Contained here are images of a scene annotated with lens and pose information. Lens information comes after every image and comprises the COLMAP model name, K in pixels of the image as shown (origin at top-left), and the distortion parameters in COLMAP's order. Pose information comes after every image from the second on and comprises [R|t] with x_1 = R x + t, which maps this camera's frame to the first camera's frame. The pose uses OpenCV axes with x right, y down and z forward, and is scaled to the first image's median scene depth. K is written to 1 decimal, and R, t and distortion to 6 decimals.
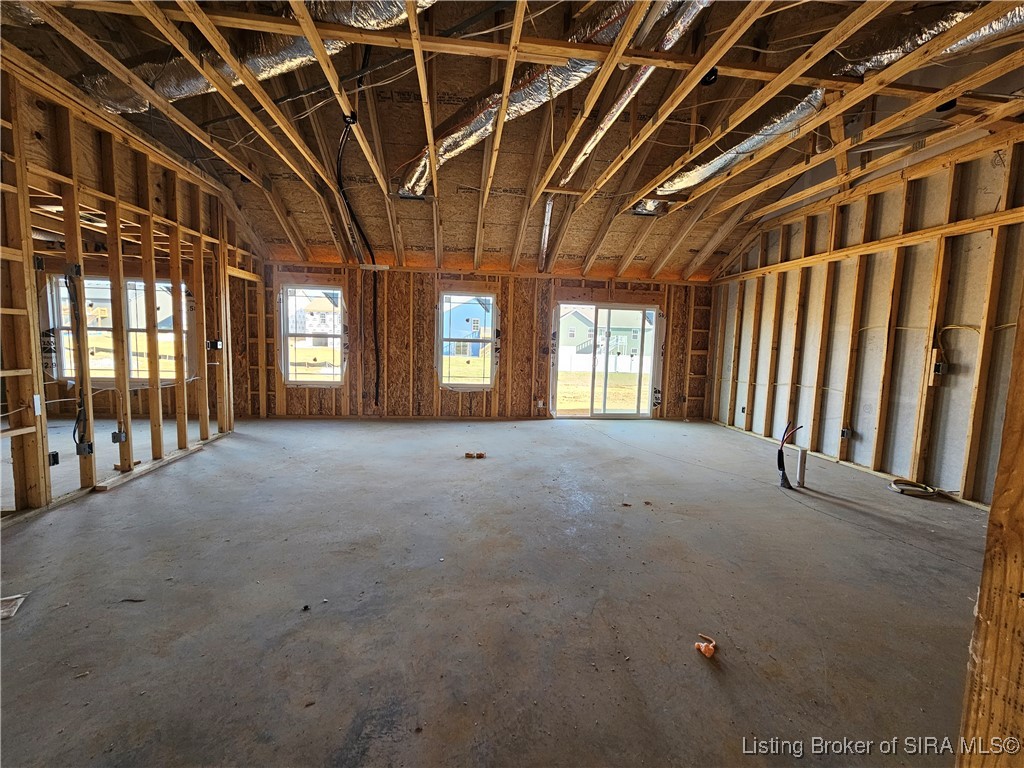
lens RADIAL K [[421.1, 0, 509.6], [0, 421.1, 383.0], [0, 0, 1]] dist [0.000144, 0.000208]
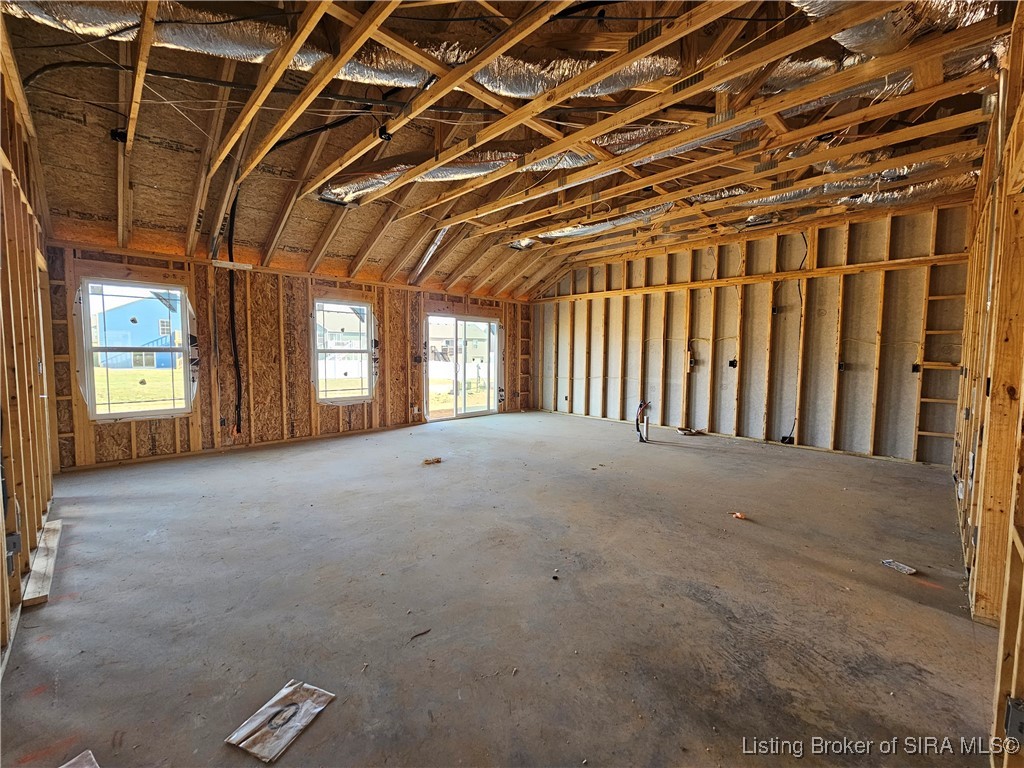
lens RADIAL K [[421.1, 0, 509.6], [0, 421.1, 378.6], [0, 0, 1]] dist [0.000144, 0.000208]
pose [[0.793404, -0.061083, 0.605622, -0.406996], [0.073314, 0.997299, 0.004542, -0.017990], [-0.604264, 0.040797, 0.795739, 0.027145]]
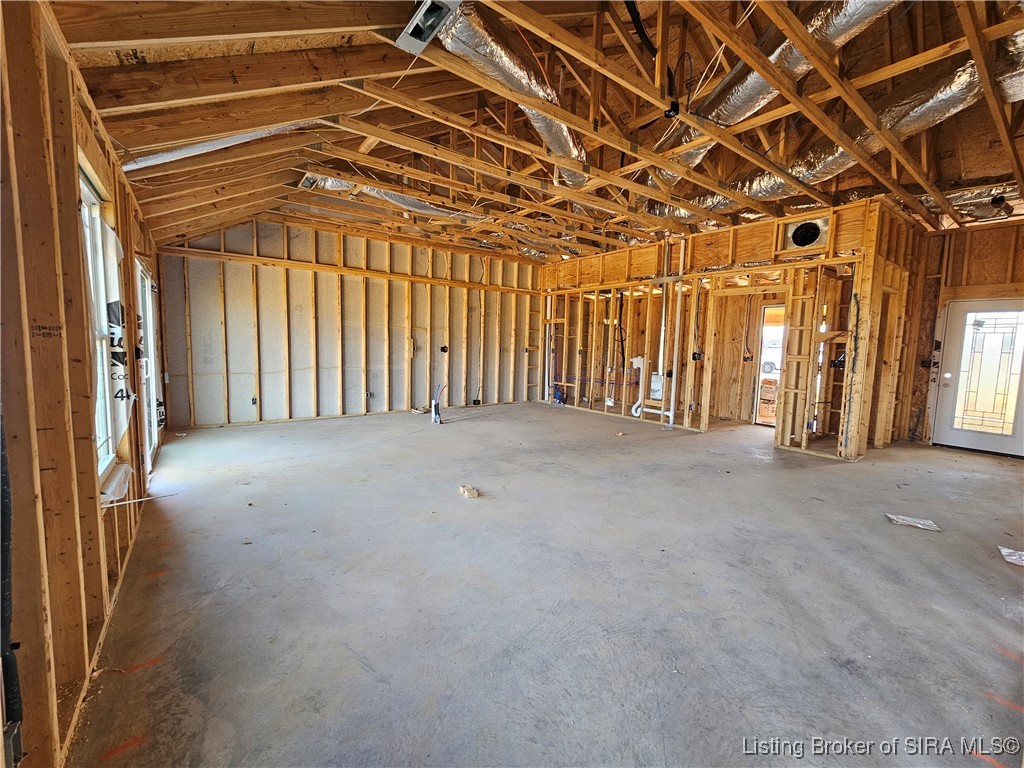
lens RADIAL K [[421.1, 0, 509.5], [0, 421.1, 381.9], [0, 0, 1]] dist [0.000144, 0.000208]
pose [[-0.485434, -0.119210, 0.866108, -0.557883], [0.048631, 0.985445, 0.162892, -0.108540], [-0.872920, 0.121193, -0.472571, 0.936133]]
